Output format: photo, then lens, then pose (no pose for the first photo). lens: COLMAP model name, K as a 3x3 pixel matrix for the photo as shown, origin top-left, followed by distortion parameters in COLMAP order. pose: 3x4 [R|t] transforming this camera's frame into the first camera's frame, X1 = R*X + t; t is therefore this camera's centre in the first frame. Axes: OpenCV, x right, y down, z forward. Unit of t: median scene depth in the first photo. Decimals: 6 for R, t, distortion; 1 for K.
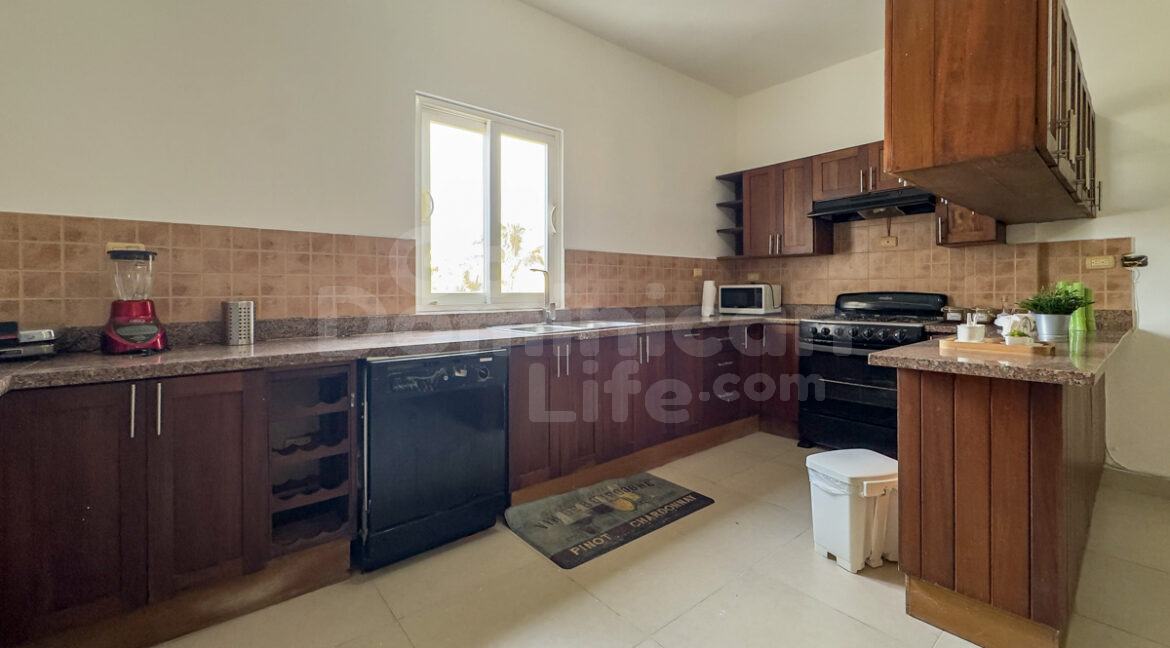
lens RADIAL K [[464.6, 0, 586.2], [0, 464.6, 288.3], [0, 0, 1]] dist [0.000204, -0.000008]
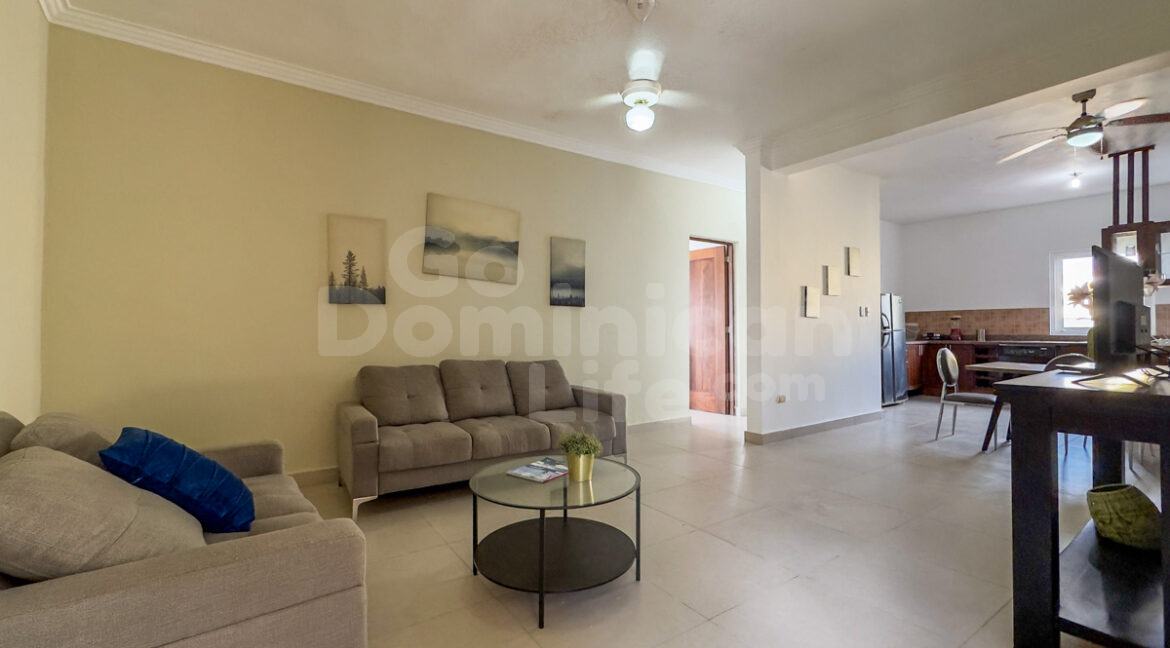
lens RADIAL K [[474.2, 0, 585.0], [0, 474.2, 324.0], [0, 0, 1]] dist [0.001623, 0.000186]
pose [[-0.100955, -0.006808, -0.994868, 3.424148], [0.003818, 0.999967, -0.007231, -0.000820], [0.994884, -0.004528, -0.100926, -1.819729]]
